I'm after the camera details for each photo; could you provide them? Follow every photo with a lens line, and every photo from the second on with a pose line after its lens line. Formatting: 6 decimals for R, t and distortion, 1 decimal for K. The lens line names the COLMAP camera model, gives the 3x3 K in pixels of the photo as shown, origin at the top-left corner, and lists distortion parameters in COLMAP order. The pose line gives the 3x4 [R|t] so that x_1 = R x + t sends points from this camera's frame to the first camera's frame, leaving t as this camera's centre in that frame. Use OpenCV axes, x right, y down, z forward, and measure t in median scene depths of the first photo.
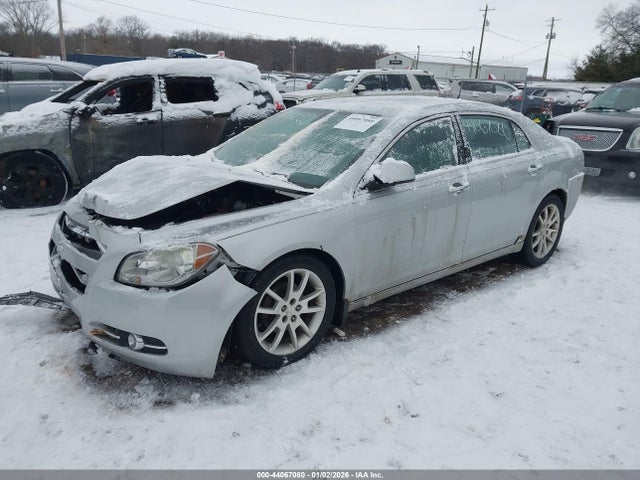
lens RADIAL K [[500.1, 0, 316.5], [0, 500.1, 239.4], [0, 0, 1]] dist [0.016234, -0.013454]
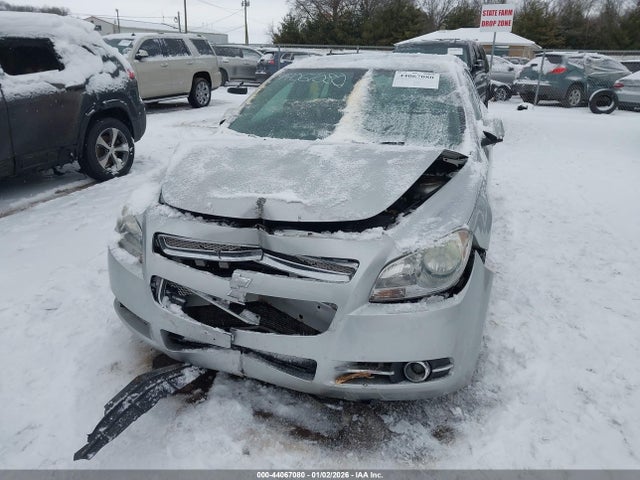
lens RADIAL K [[500.1, 0, 316.8], [0, 500.1, 238.7], [0, 0, 1]] dist [0.016234, -0.013454]
pose [[0.851971, -0.199905, 0.483924, -0.291753], [0.172047, 0.979809, 0.101853, -0.035841], [-0.494514, -0.003518, 0.869162, 0.142729]]
